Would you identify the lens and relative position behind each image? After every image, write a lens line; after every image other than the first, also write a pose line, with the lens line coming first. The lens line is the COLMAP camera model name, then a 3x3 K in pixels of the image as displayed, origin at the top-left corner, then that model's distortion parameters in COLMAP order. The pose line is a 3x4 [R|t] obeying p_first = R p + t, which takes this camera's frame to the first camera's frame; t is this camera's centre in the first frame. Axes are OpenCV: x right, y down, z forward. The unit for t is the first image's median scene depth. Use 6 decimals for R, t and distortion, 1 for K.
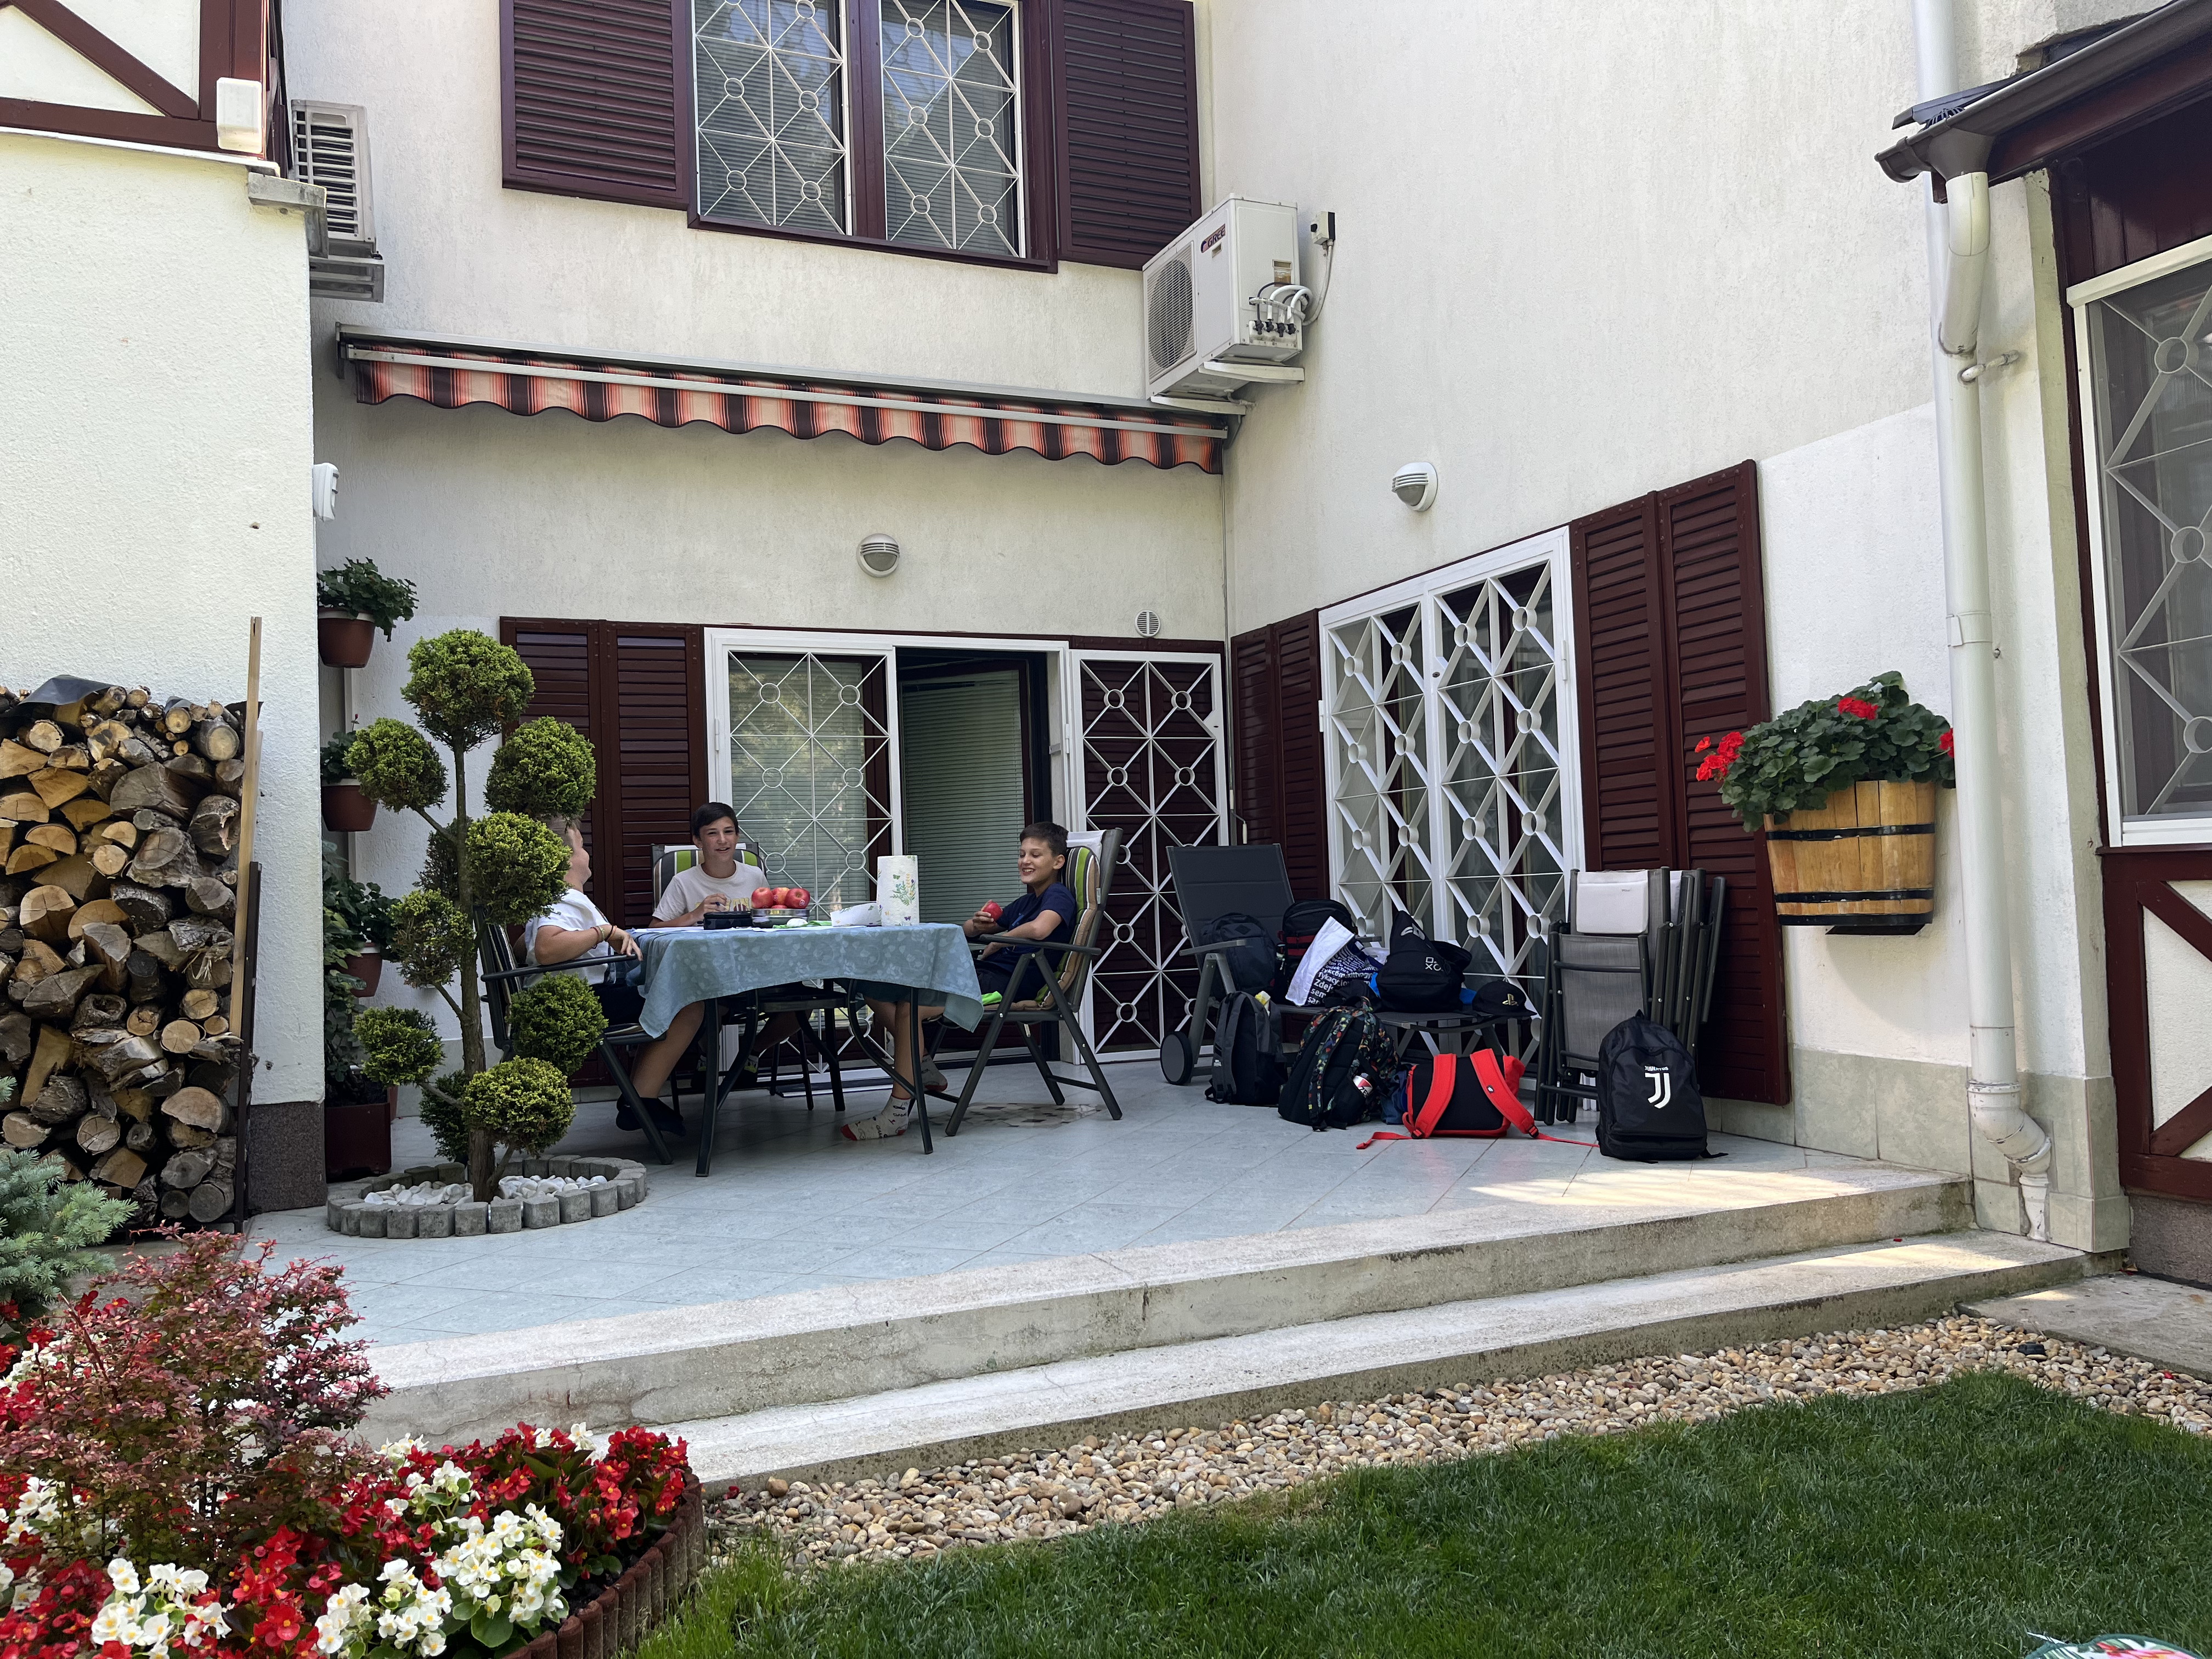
lens RADIAL K [[1685.2, 0, 1123.1], [0, 1685.2, 823.3], [0, 0, 1]] dist [0.053308, -0.080559]
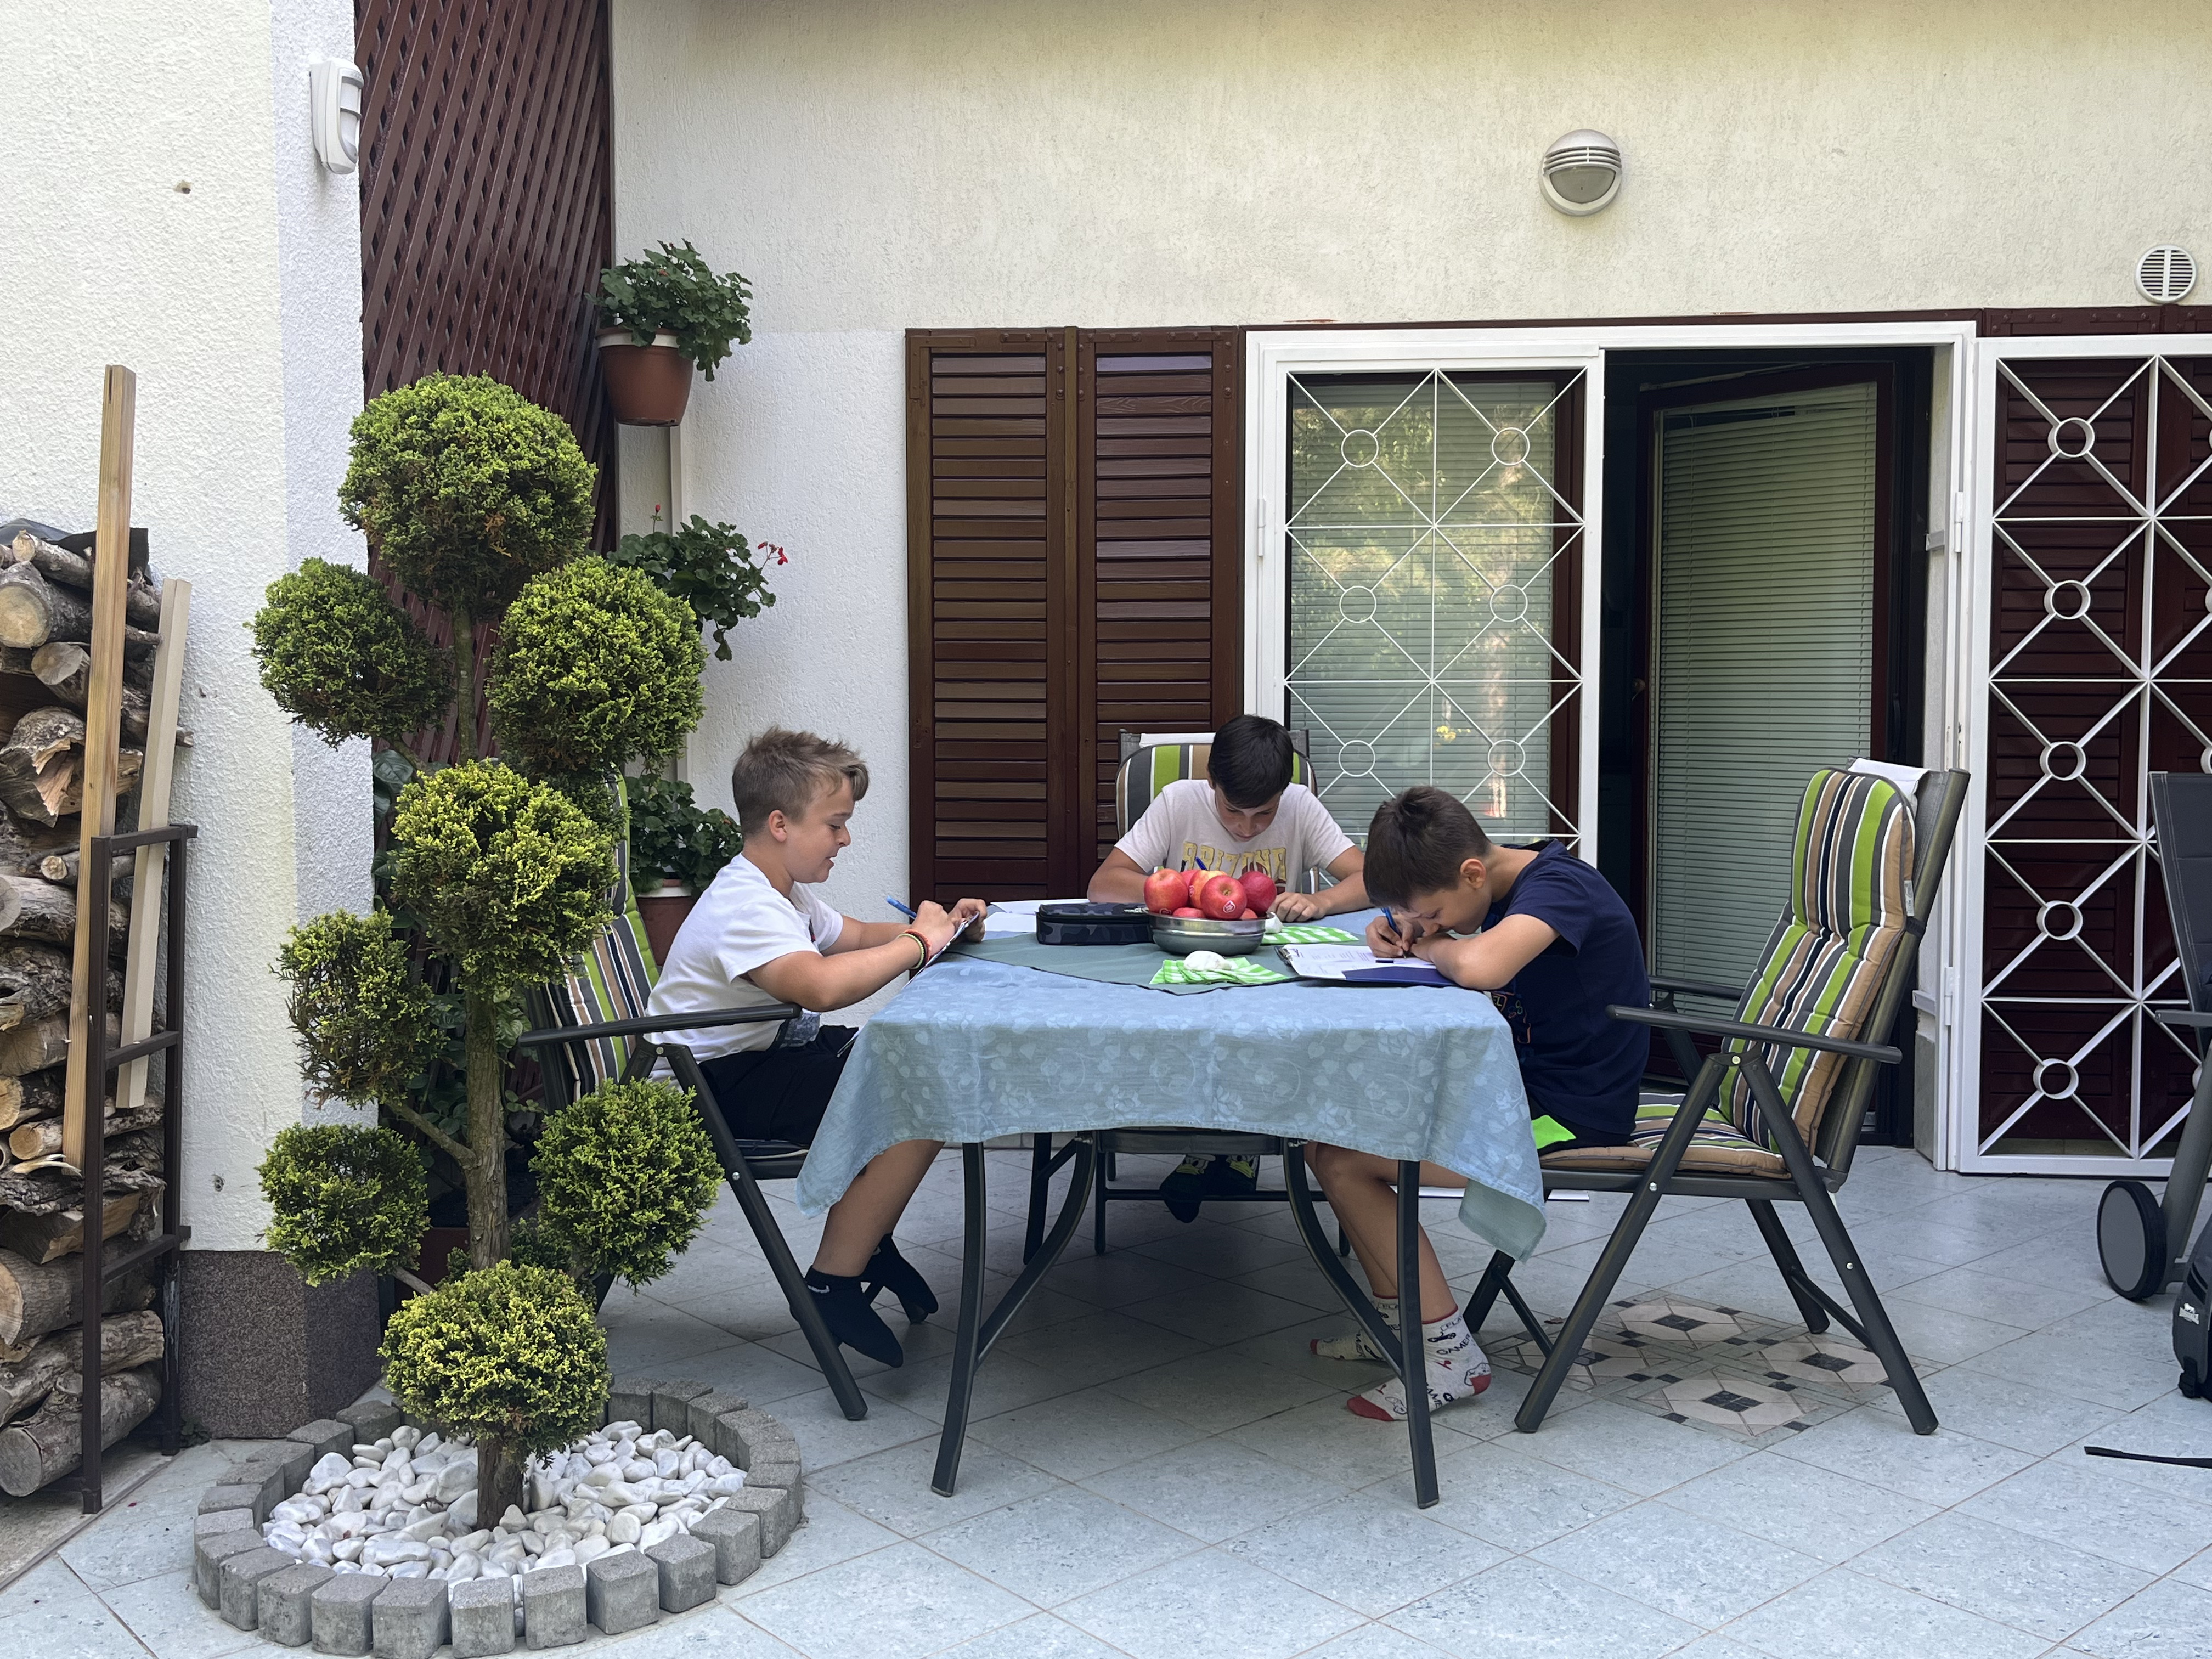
lens RADIAL K [[2127.8, 0, 1101.9], [0, 2127.8, 811.7], [0, 0, 1]] dist [0.048425, -0.027844]
pose [[0.882902, 0.062713, -0.465351, 0.047201], [-0.008134, 0.992935, 0.118381, -0.041737], [0.469488, -0.100733, 0.877174, 0.347748]]
